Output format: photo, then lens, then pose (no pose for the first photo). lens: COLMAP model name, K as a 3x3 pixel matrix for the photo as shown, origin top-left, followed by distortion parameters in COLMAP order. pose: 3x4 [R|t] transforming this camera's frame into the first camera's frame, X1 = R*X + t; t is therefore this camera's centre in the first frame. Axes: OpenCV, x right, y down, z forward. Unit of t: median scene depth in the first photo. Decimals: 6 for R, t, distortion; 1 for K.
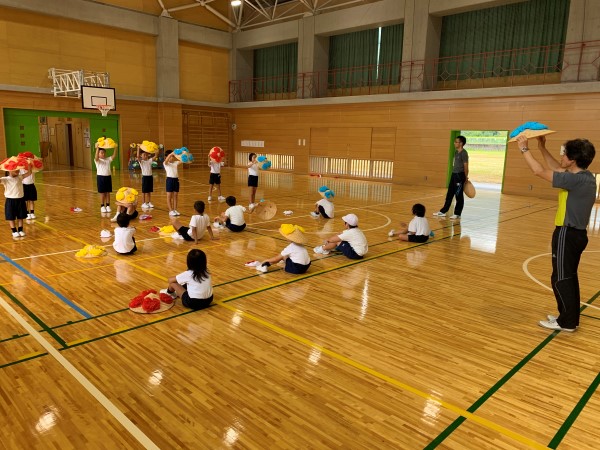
lens RADIAL K [[458.1, 0, 301.8], [0, 458.1, 222.9], [0, 0, 1]] dist [0.025636, -0.003301]
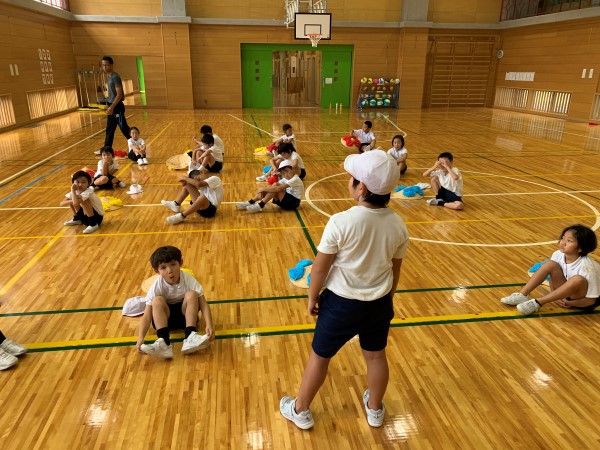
lens RADIAL K [[458.1, 0, 298.9], [0, 458.1, 224.9], [0, 0, 1]] dist [0.025636, -0.003301]
pose [[0.789122, 0.182765, -0.586416, 0.106349], [-0.101171, 0.980342, 0.169395, -0.028852], [0.605847, -0.074345, 0.792100, 0.180073]]
